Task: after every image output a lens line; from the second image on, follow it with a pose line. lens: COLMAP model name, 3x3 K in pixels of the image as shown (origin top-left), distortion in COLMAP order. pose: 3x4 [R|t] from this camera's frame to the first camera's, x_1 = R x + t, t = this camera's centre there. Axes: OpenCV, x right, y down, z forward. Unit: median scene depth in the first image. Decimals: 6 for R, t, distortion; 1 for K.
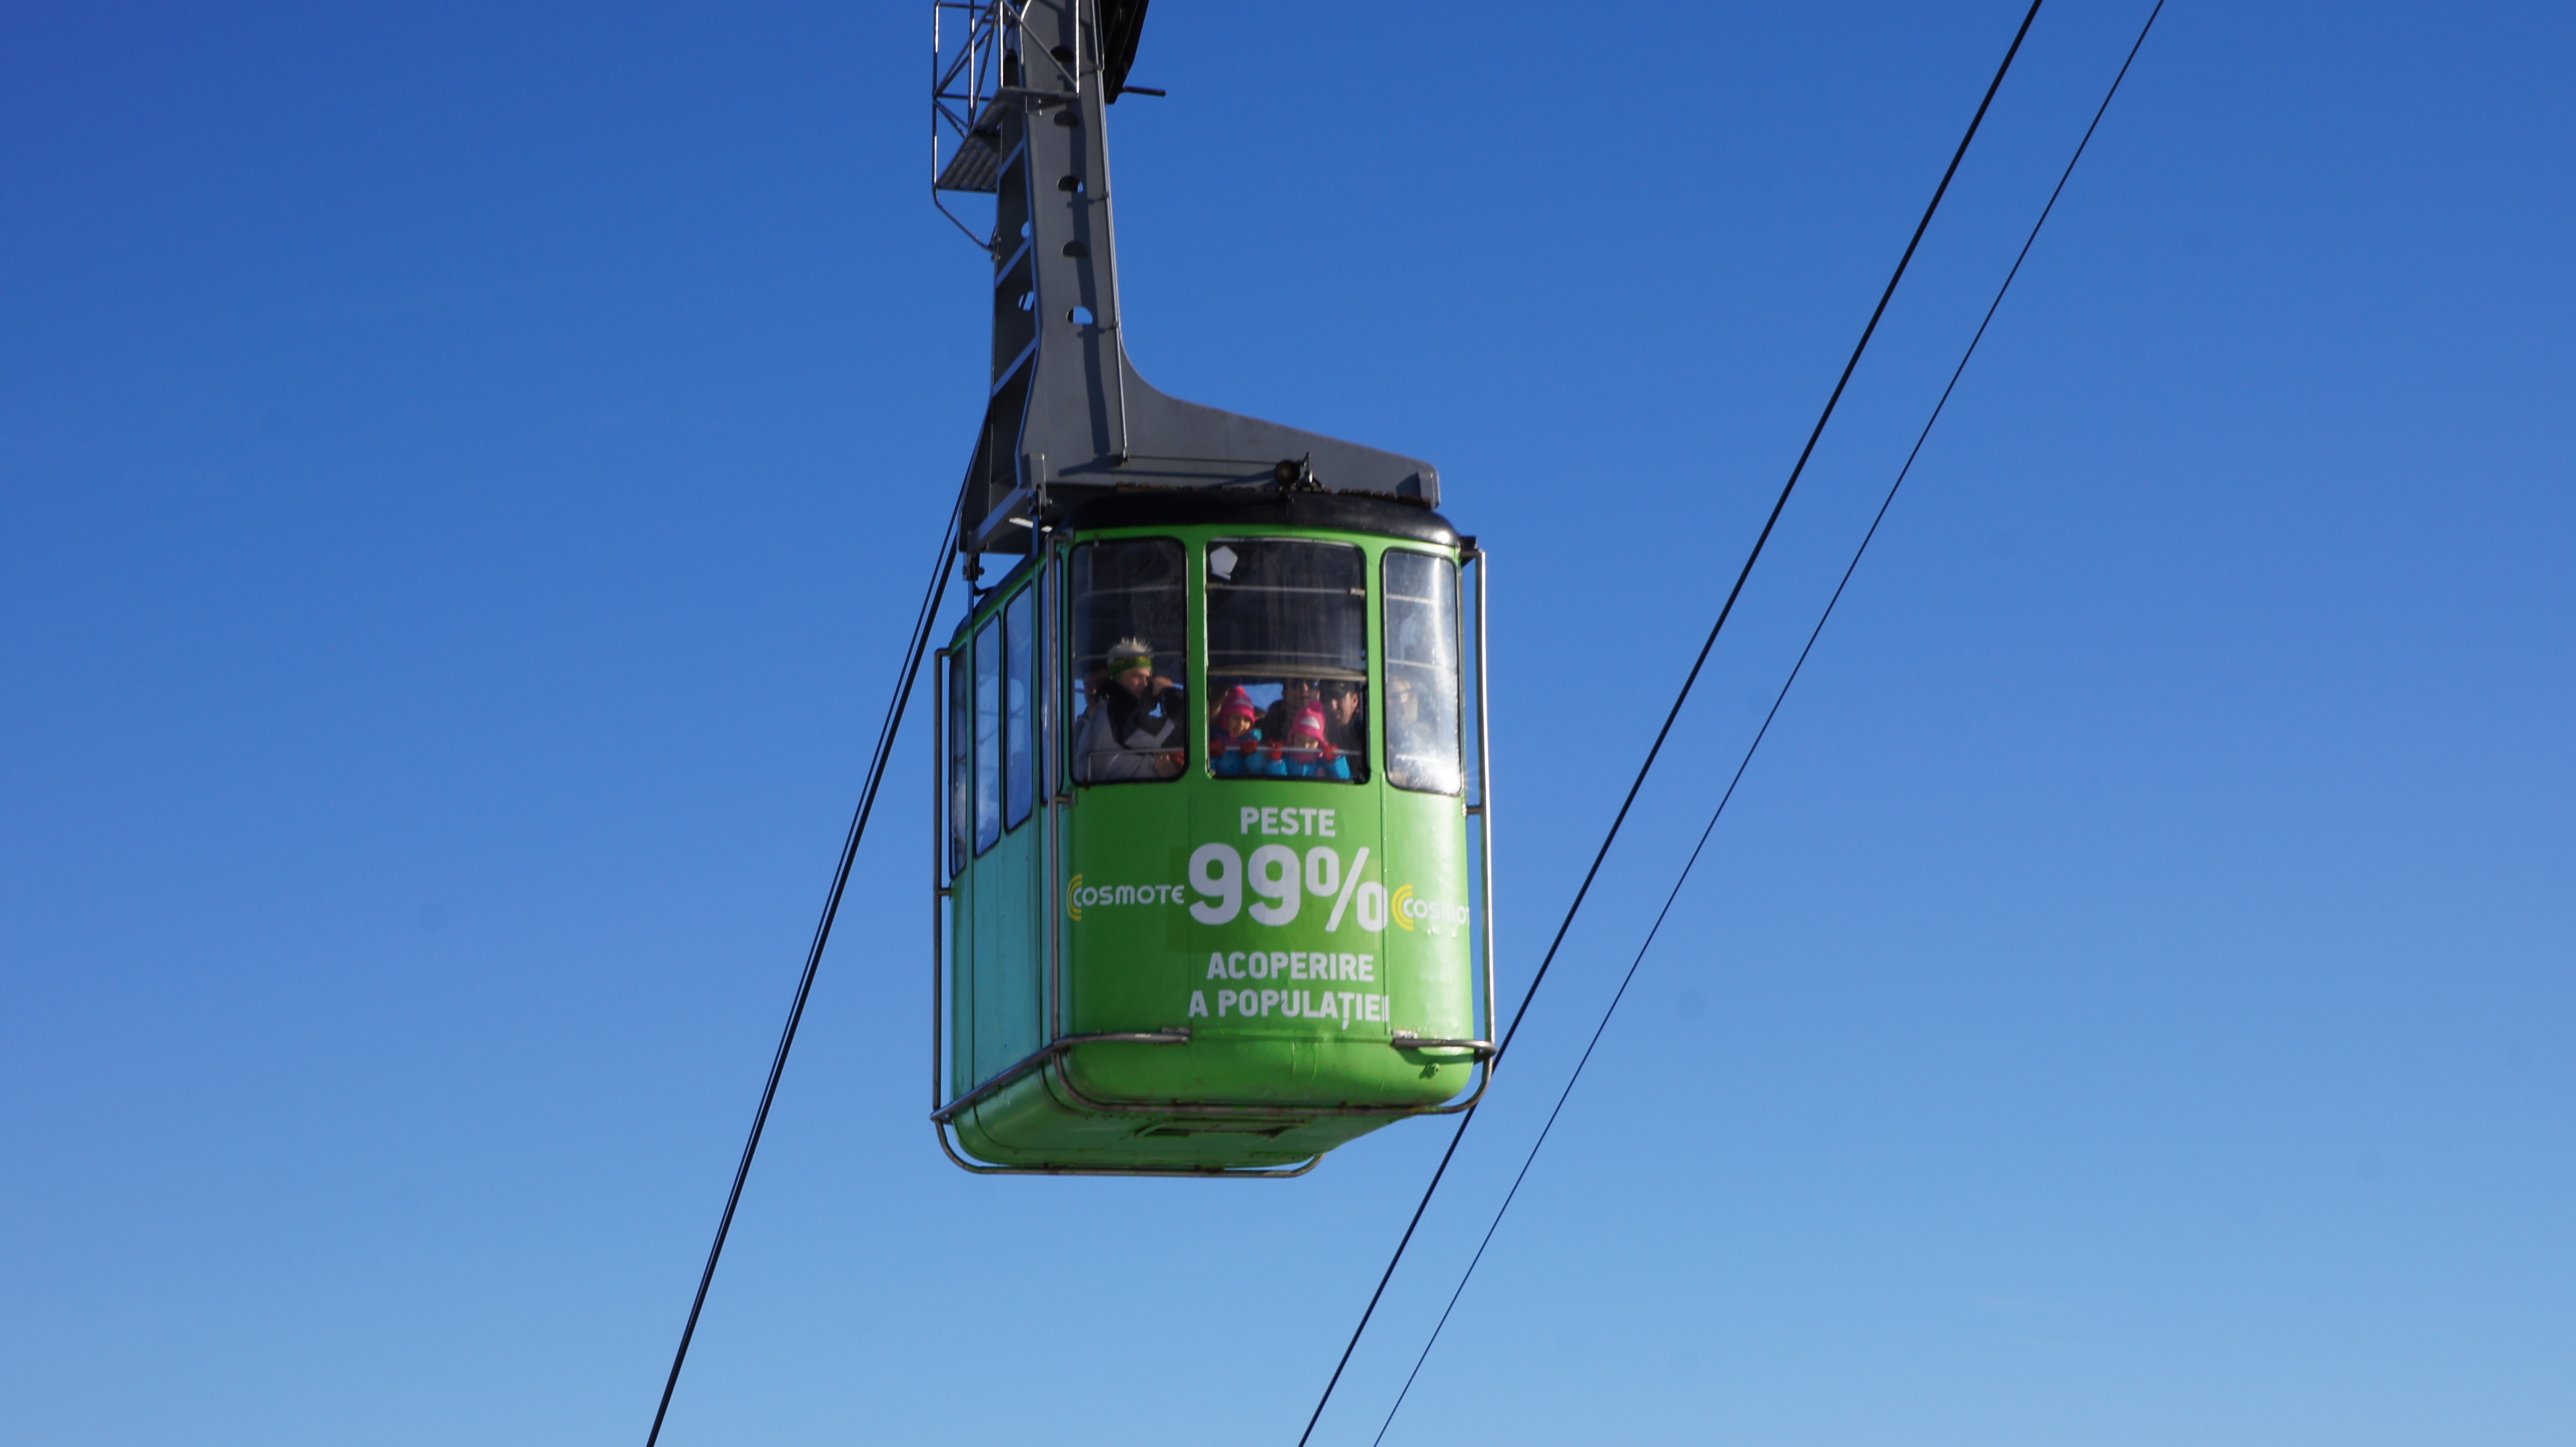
lens RADIAL K [[5372.2, 0, 1288.0], [0, 5372.2, 723.5], [0, 0, 1]] dist [0.253434, -0.297961]
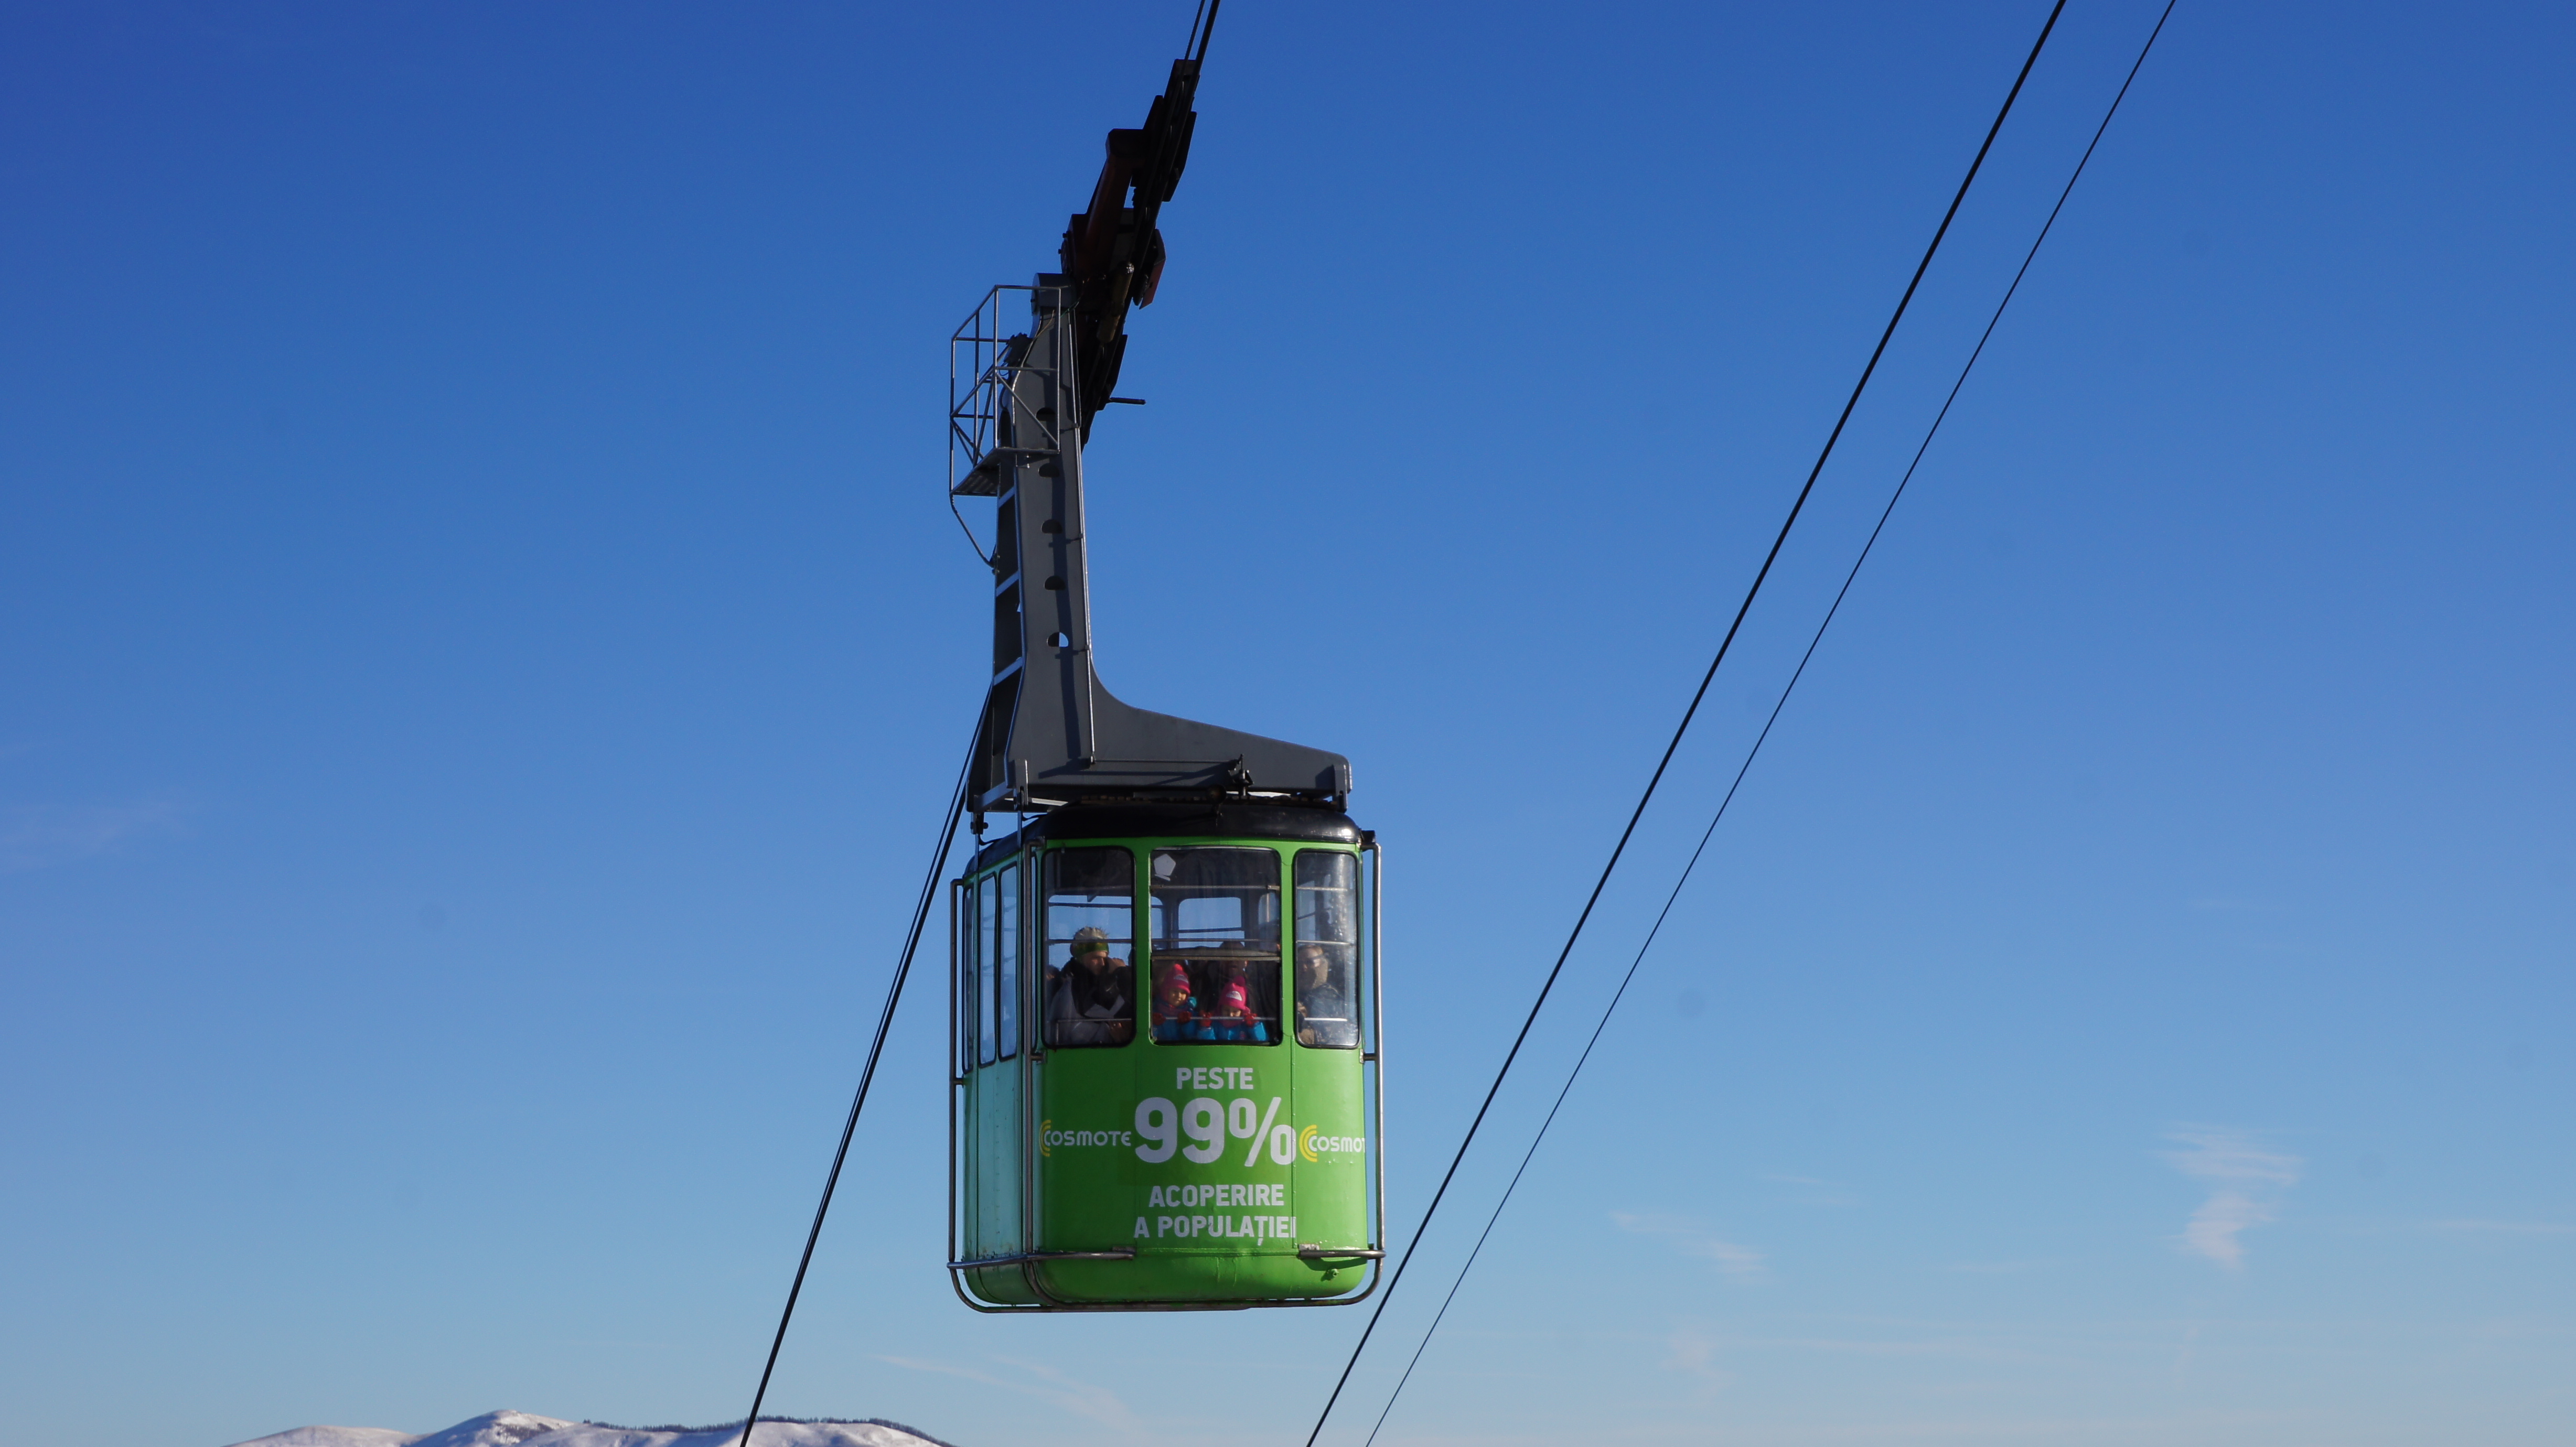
lens RADIAL K [[5502.1, 0, 1288.0], [0, 5502.1, 723.5], [0, 0, 1]] dist [0.030697, 0.020916]
pose [[0.999527, -0.000525, -0.030753, 0.055749], [0.001995, 0.998855, 0.047790, -0.123899], [0.030692, -0.047828, 0.998384, -0.270028]]
